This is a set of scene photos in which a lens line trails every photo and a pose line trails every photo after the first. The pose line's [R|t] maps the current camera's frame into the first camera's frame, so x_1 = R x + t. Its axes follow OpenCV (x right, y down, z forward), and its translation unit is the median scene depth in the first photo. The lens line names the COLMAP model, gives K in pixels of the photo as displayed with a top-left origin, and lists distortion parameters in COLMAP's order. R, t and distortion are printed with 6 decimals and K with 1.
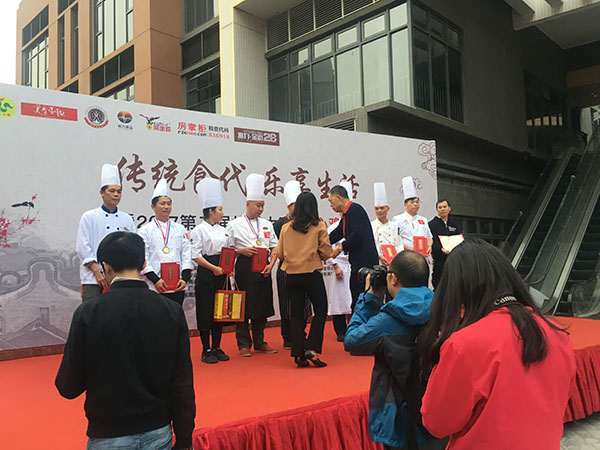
lens RADIAL K [[507.3, 0, 295.9], [0, 507.3, 224.3], [0, 0, 1]] dist [0.106645, -0.128634]
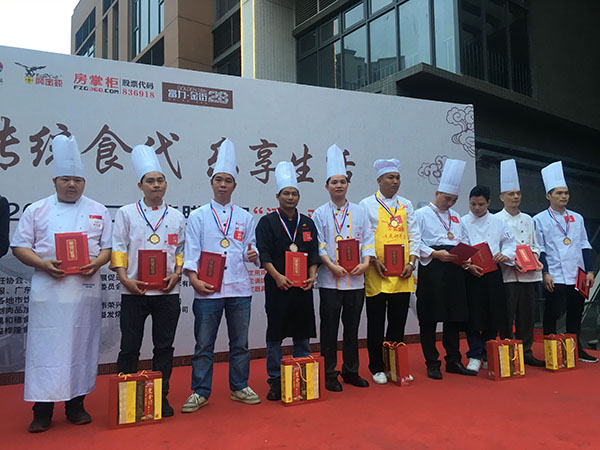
lens RADIAL K [[507.3, 0, 296.1], [0, 507.3, 222.9], [0, 0, 1]] dist [0.106645, -0.128634]
pose [[0.988443, -0.004904, -0.151517, 0.151042], [0.002667, 0.999884, -0.014968, 0.017120], [0.151573, 0.014391, 0.988341, 0.274216]]
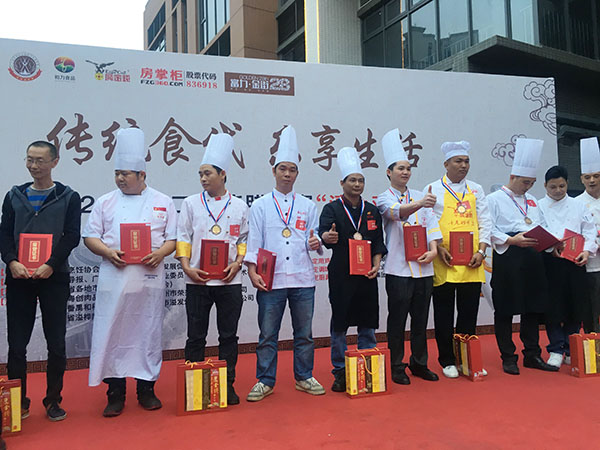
lens RADIAL K [[507.3, 0, 298.4], [0, 507.3, 222.8], [0, 0, 1]] dist [0.106645, -0.128634]
pose [[0.960349, -0.014708, -0.278412, 0.154759], [0.018576, 0.999764, 0.011258, 0.014720], [0.278181, -0.015984, 0.960396, 0.285714]]
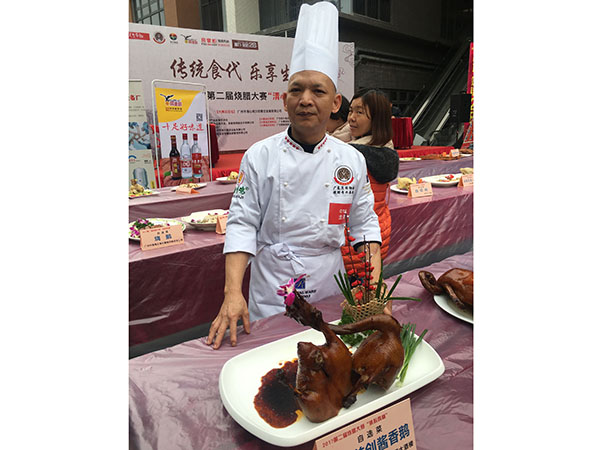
lens RADIAL K [[398.1, 0, 305.4], [0, 398.1, 222.6], [0, 0, 1]] dist [0.031648, -0.005830]
pose [[0.999703, -0.008996, 0.022655, 0.087294], [0.001525, 0.950671, 0.310197, -0.012306], [-0.024328, -0.310070, 0.950402, -0.483901]]
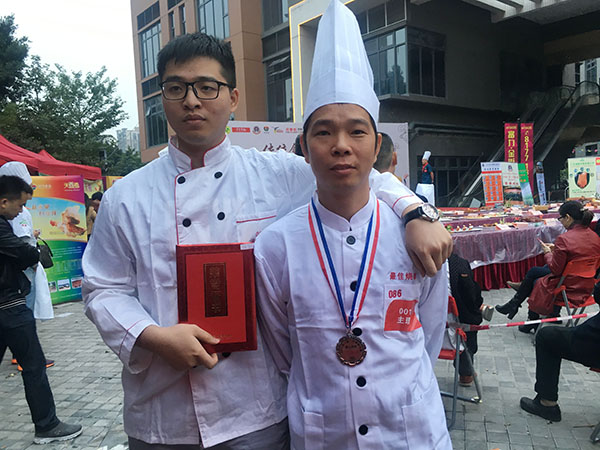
lens RADIAL K [[507.3, 0, 299.6], [0, 507.3, 224.6], [0, 0, 1]] dist [0.106645, -0.128634]
pose [[0.994792, -0.009293, -0.101503, 0.061346], [0.023222, 0.990309, 0.136924, -0.061943], [0.099247, -0.138568, 0.985367, -1.168062]]
